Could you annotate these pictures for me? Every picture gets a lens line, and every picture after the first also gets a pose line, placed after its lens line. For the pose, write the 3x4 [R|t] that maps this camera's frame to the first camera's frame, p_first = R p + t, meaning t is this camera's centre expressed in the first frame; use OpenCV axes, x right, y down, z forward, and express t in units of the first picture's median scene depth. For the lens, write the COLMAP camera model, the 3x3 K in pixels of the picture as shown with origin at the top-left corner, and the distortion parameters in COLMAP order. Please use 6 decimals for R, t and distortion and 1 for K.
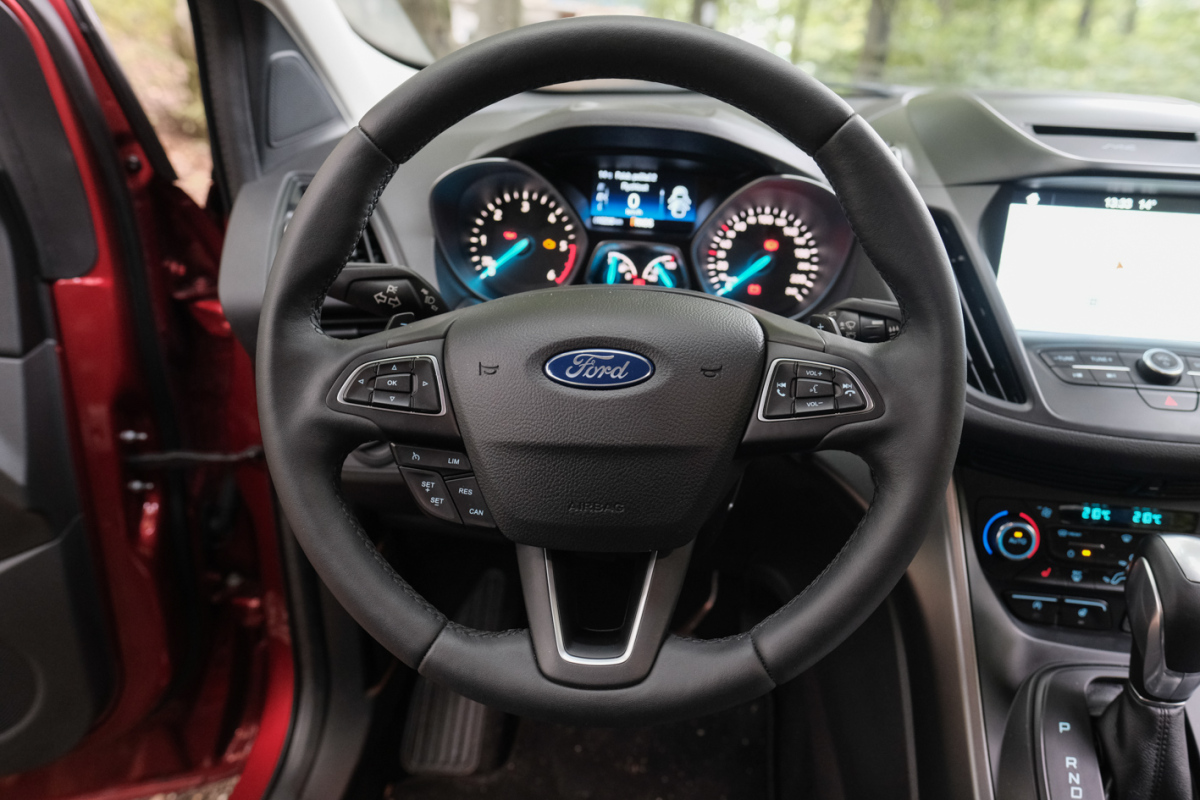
lens RADIAL K [[839.2, 0, 603.1], [0, 839.2, 399.1], [0, 0, 1]] dist [-0.013613, -0.001878]
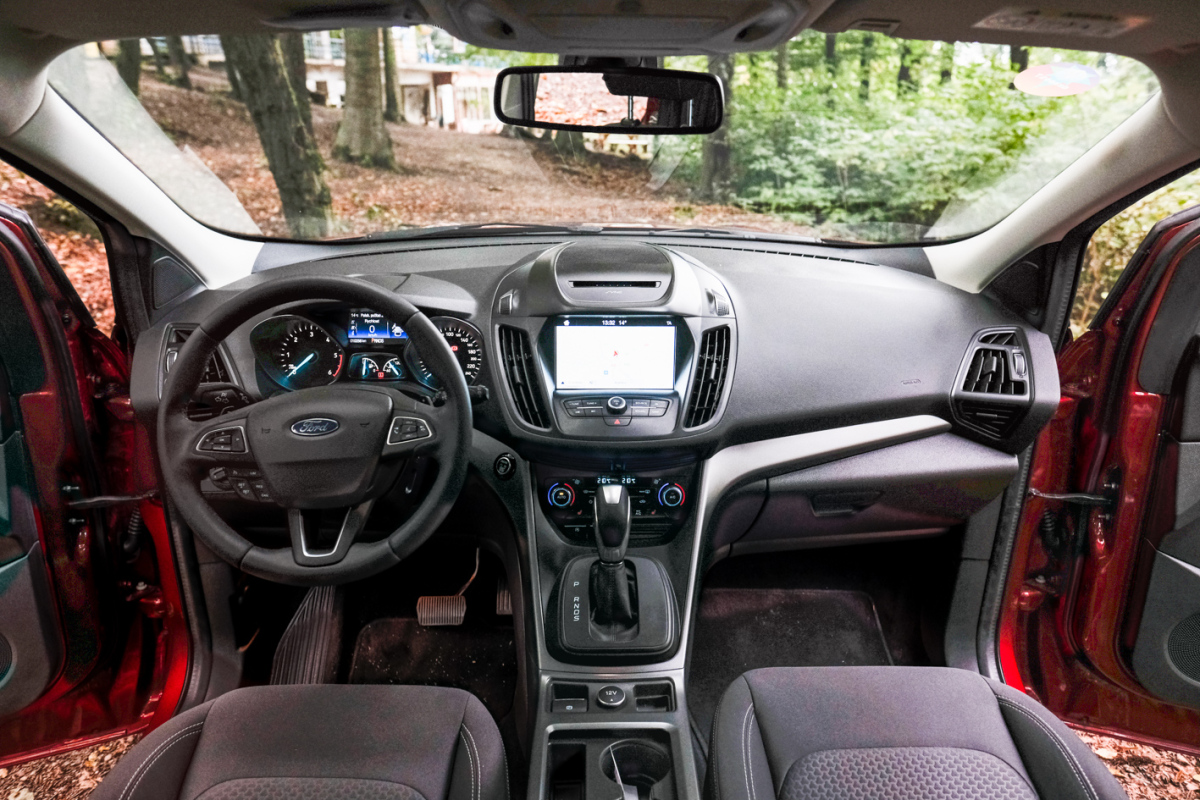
lens RADIAL K [[839.2, 0, 603.1], [0, 839.2, 399.1], [0, 0, 1]] dist [-0.013613, -0.001878]
pose [[0.990770, -0.068470, 0.116993, 0.299145], [0.074622, 0.996006, -0.049030, 0.034160], [-0.113169, 0.057308, 0.991922, -0.794520]]
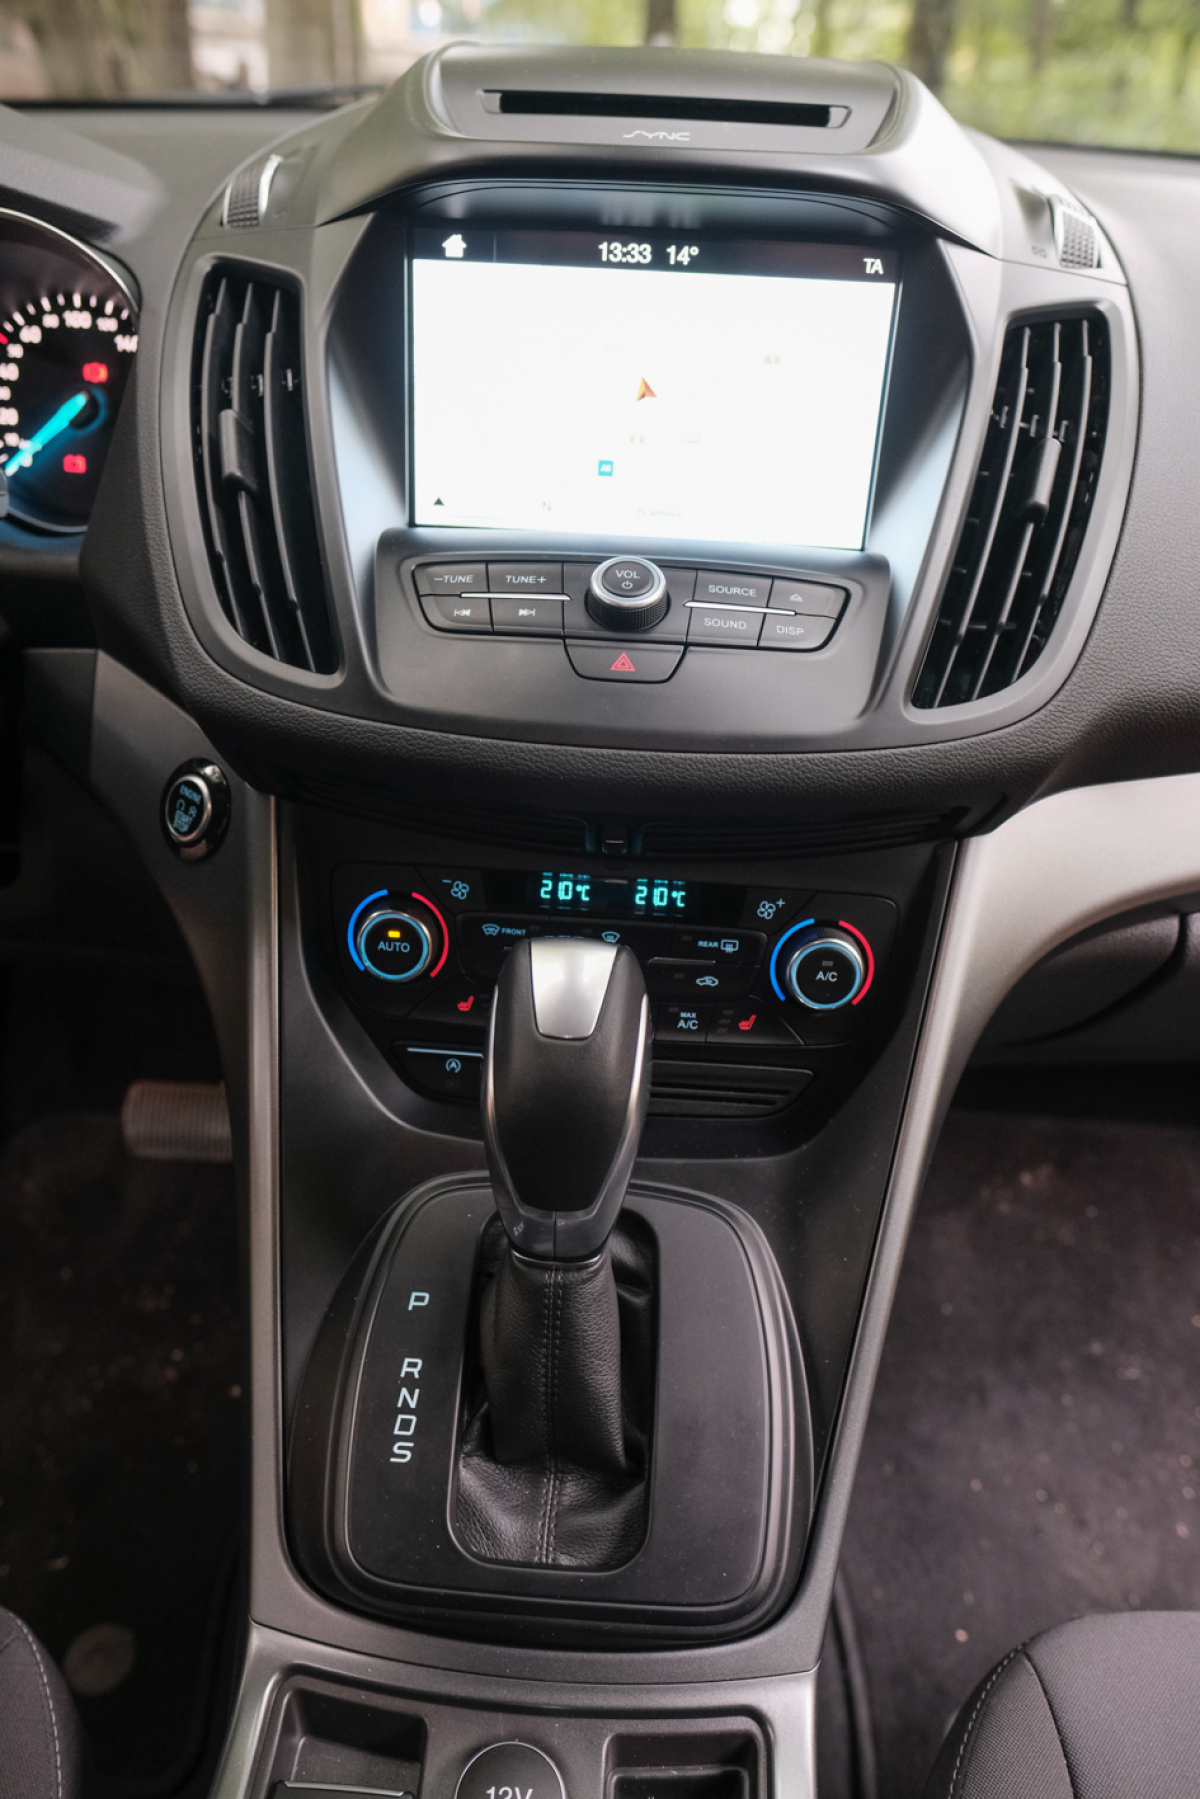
lens RADIAL K [[1257.0, 0, 587.6], [0, 1257.0, 895.3], [0, 0, 1]] dist [-0.019106, 0.005461]
pose [[0.998899, -0.021550, 0.041677, 0.462960], [0.014836, 0.987777, 0.155164, 0.016540], [-0.044512, -0.154375, 0.987009, 0.189511]]
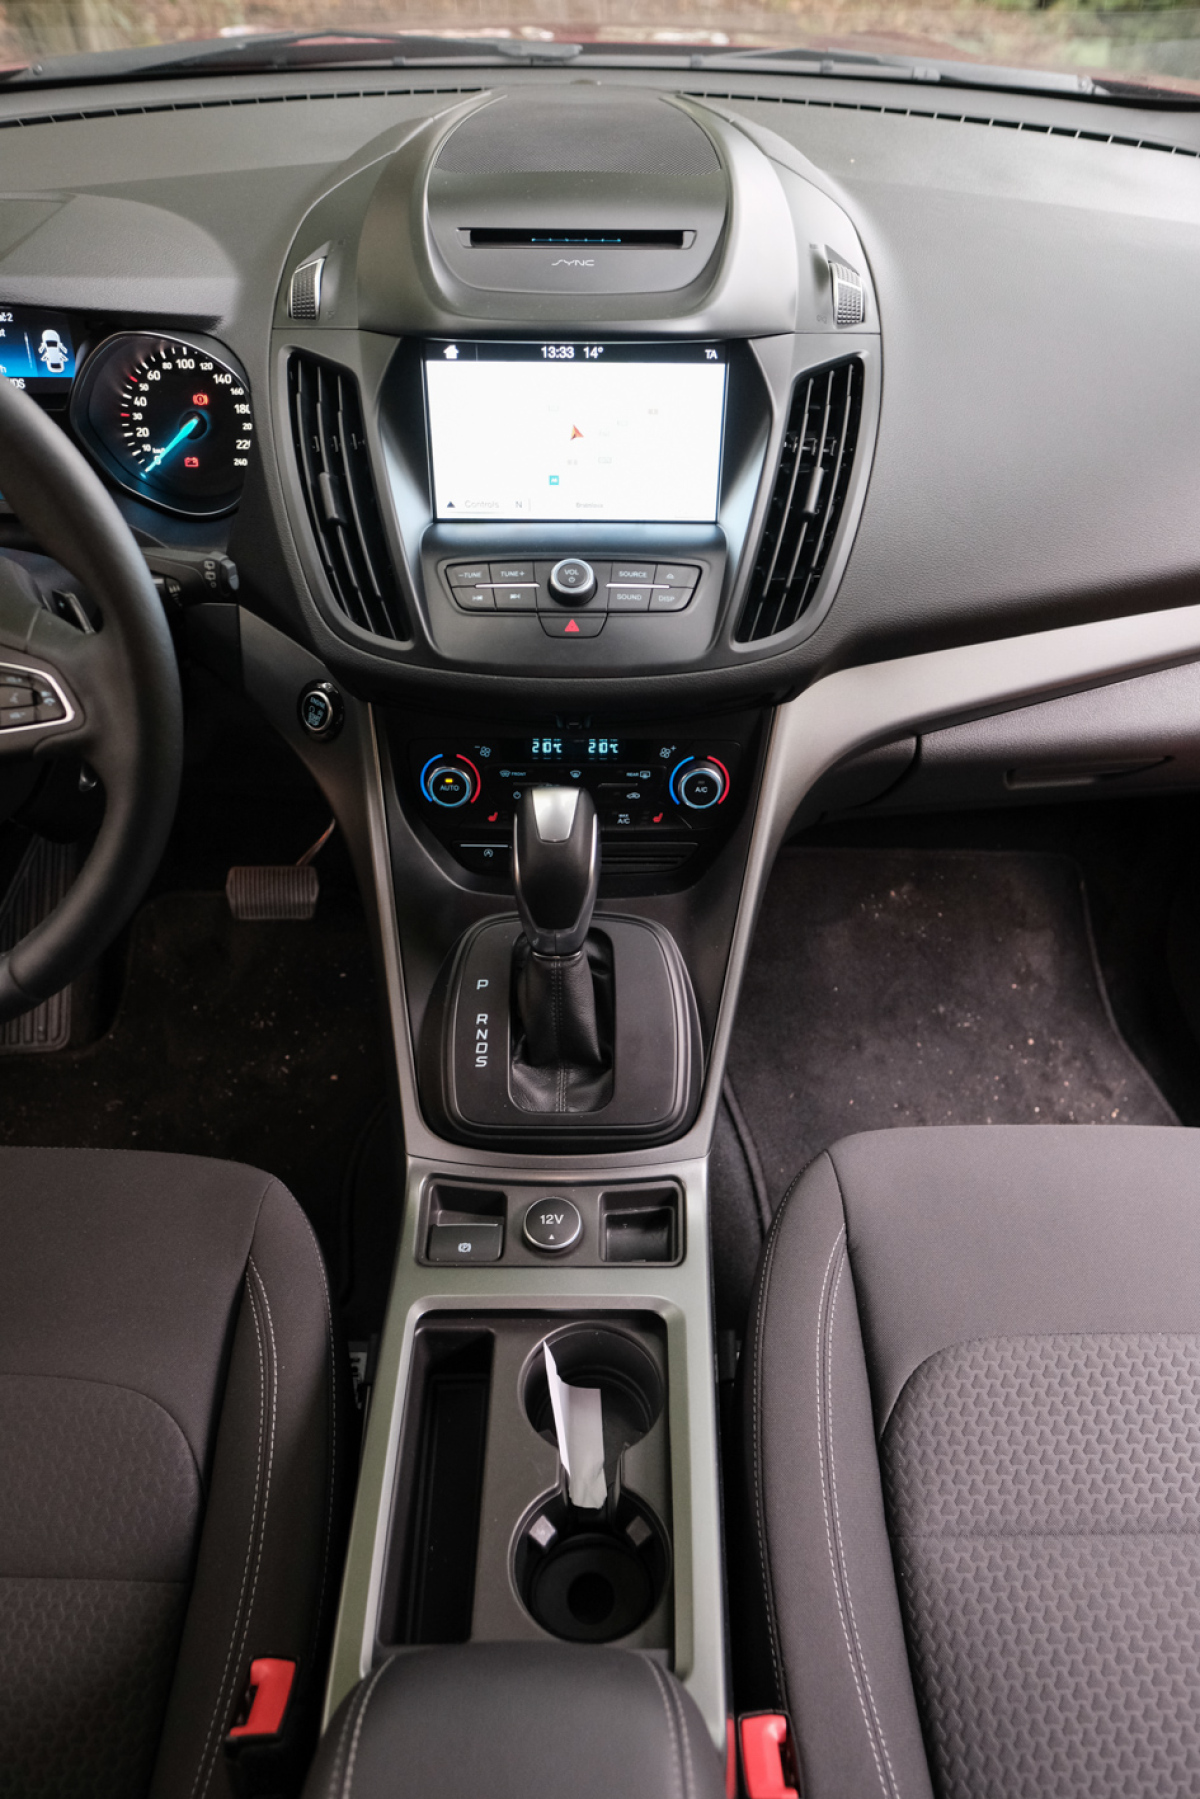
lens RADIAL K [[1258.1, 0, 607.6], [0, 1258.1, 898.3], [0, 0, 1]] dist [-0.013613, -0.001878]
pose [[0.993489, -0.094370, 0.063832, 0.449015], [0.065615, 0.931960, 0.356574, -0.144780], [-0.093139, -0.350064, 0.932084, -0.228595]]
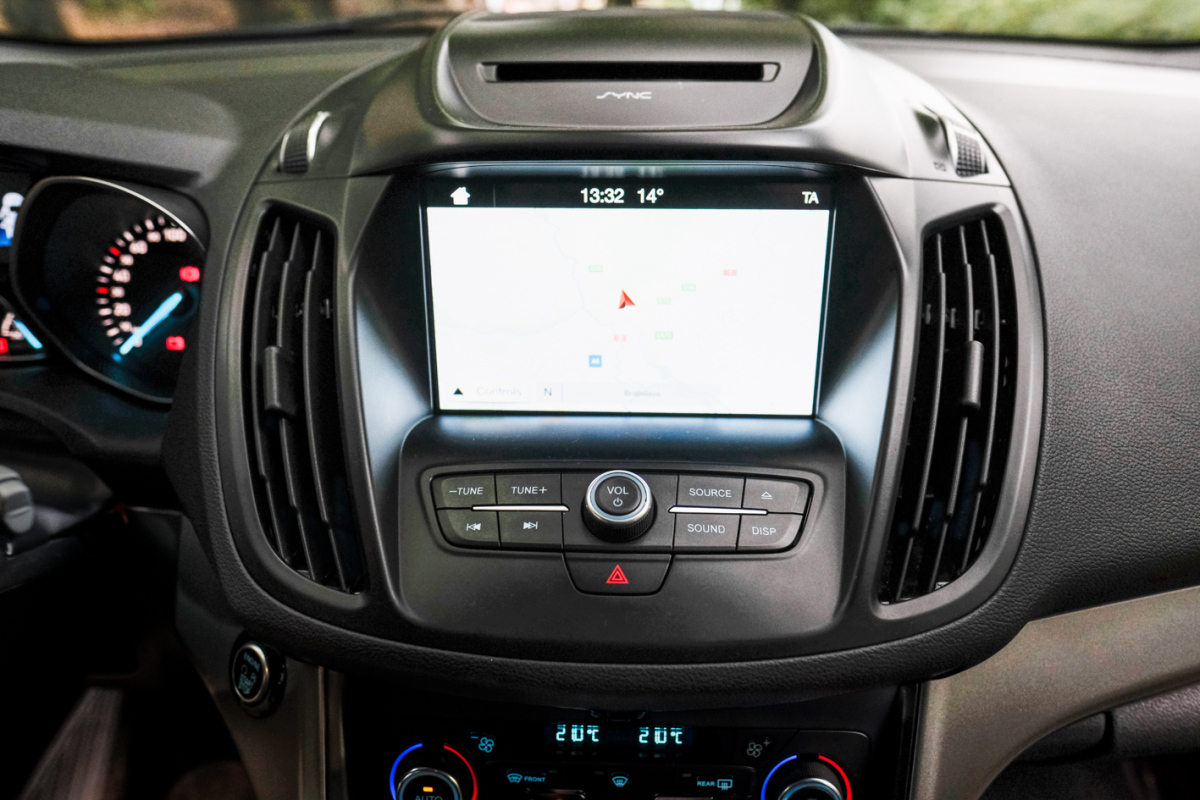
lens RADIAL K [[838.5, 0, 600.7], [0, 838.5, 397.4], [0, 0, 1]] dist [-0.019106, 0.005461]
pose [[0.996852, -0.065197, 0.045118, 0.482254], [0.062517, 0.996330, 0.058457, -0.107456], [-0.048764, -0.055453, 0.997270, 0.342040]]
